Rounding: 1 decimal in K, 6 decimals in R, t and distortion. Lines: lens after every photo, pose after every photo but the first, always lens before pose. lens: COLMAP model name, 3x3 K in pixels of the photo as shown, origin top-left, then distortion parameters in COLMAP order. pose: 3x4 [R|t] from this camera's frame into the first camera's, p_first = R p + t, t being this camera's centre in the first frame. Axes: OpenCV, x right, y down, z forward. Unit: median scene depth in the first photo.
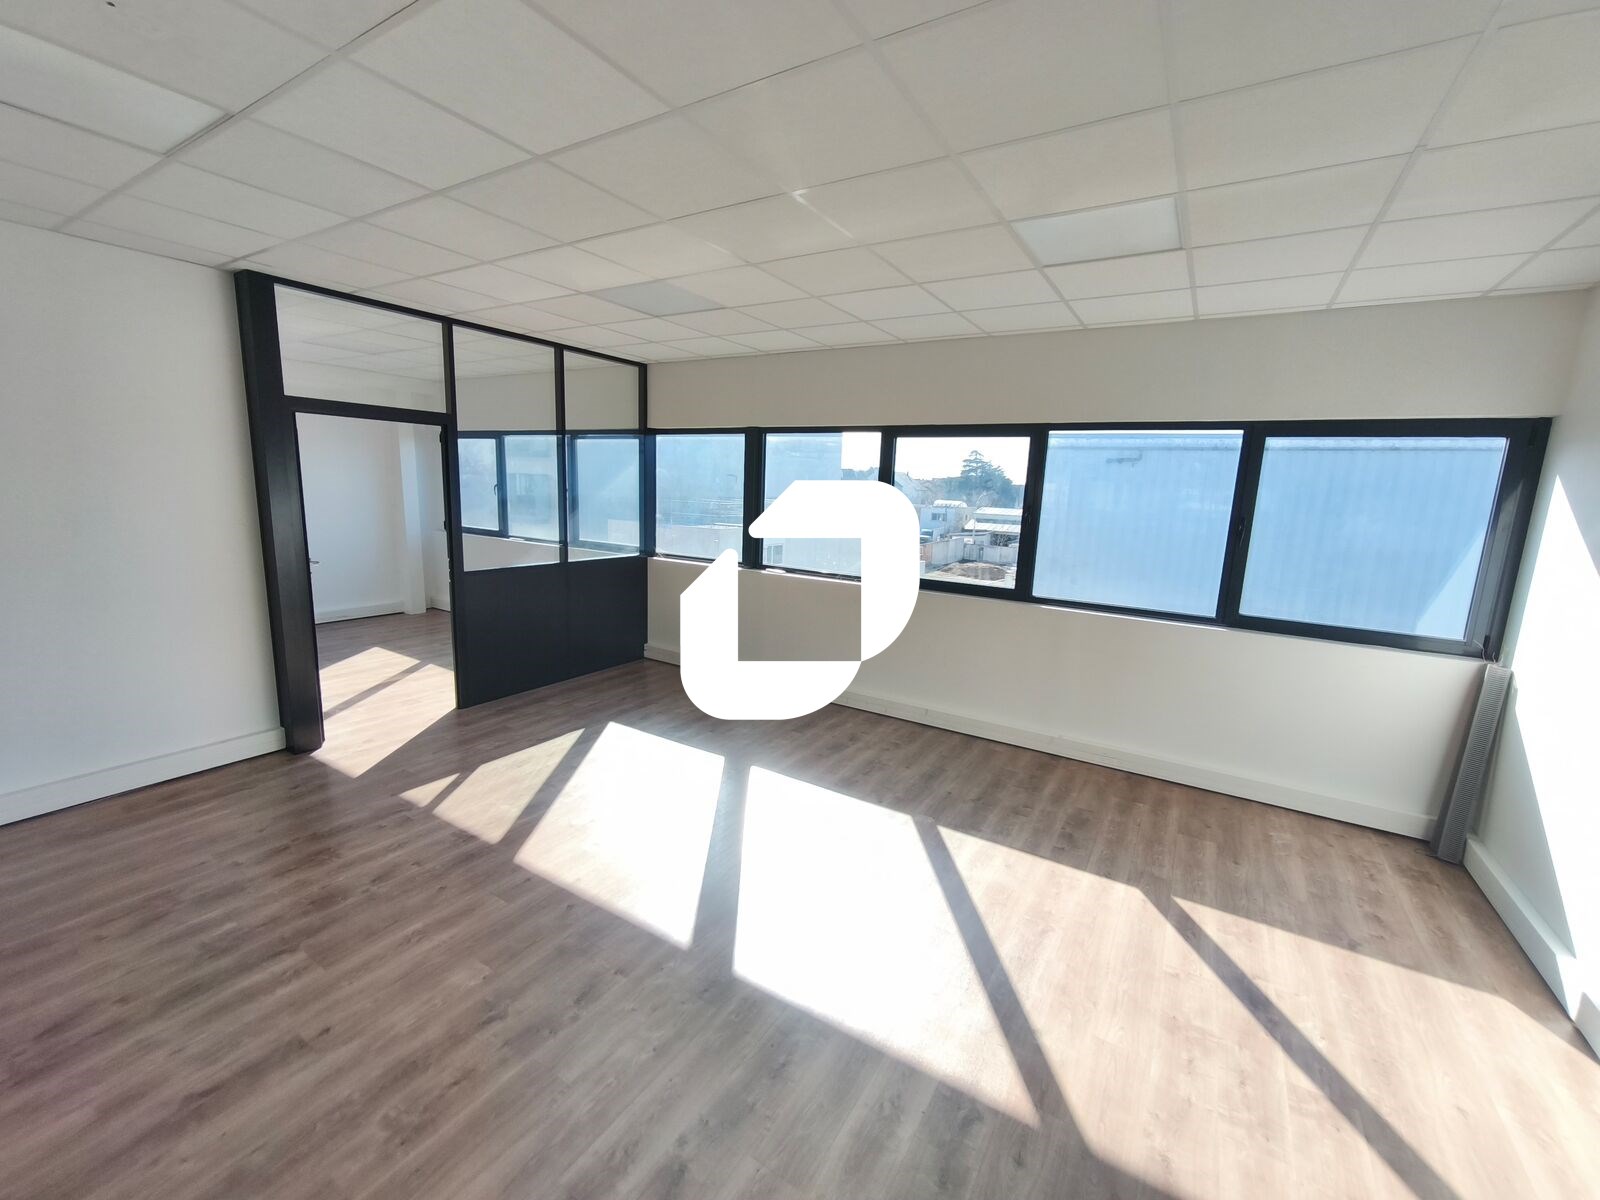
lens RADIAL K [[656.0, 0, 795.2], [0, 656.0, 607.6], [0, 0, 1]] dist [0.002274, -0.000028]
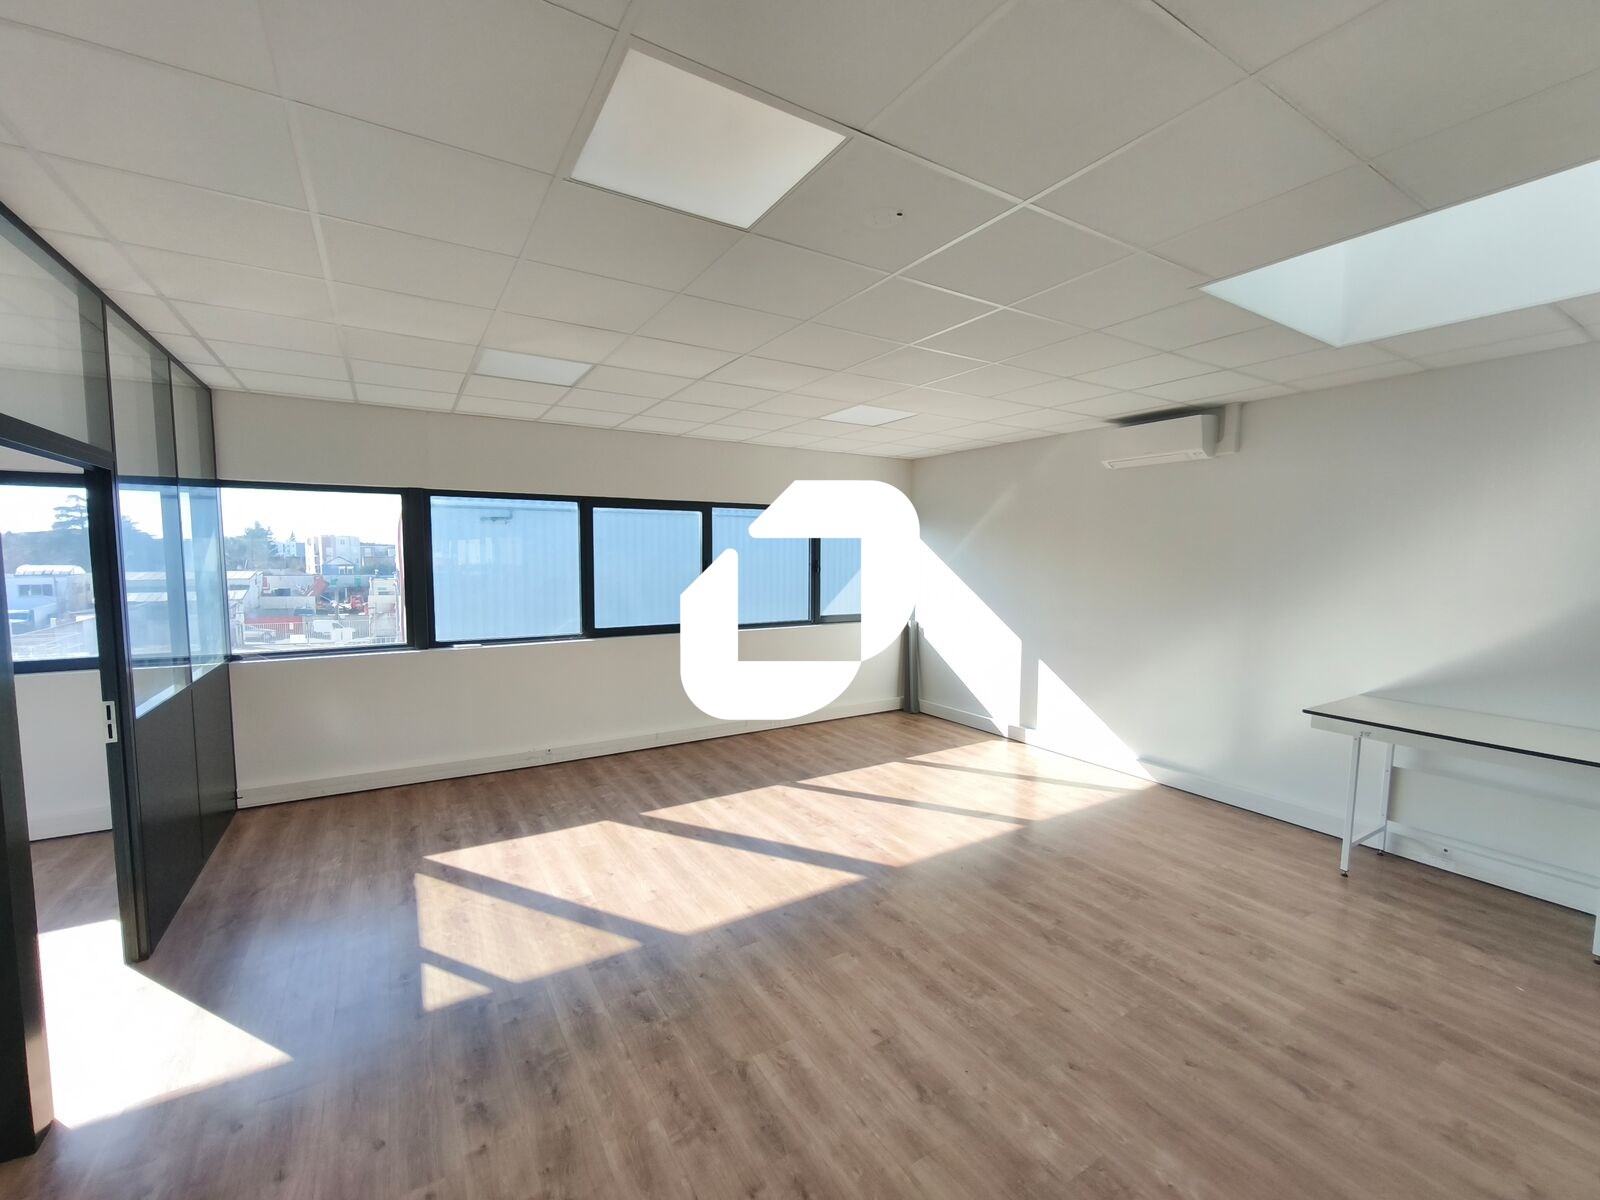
lens RADIAL K [[656.0, 0, 795.2], [0, 656.0, 607.6], [0, 0, 1]] dist [0.002274, -0.000028]
pose [[0.450837, -0.109489, 0.885866, -0.976974], [0.178627, 0.983440, 0.030642, -0.082877], [-0.874550, 0.144425, 0.462929, 0.275899]]
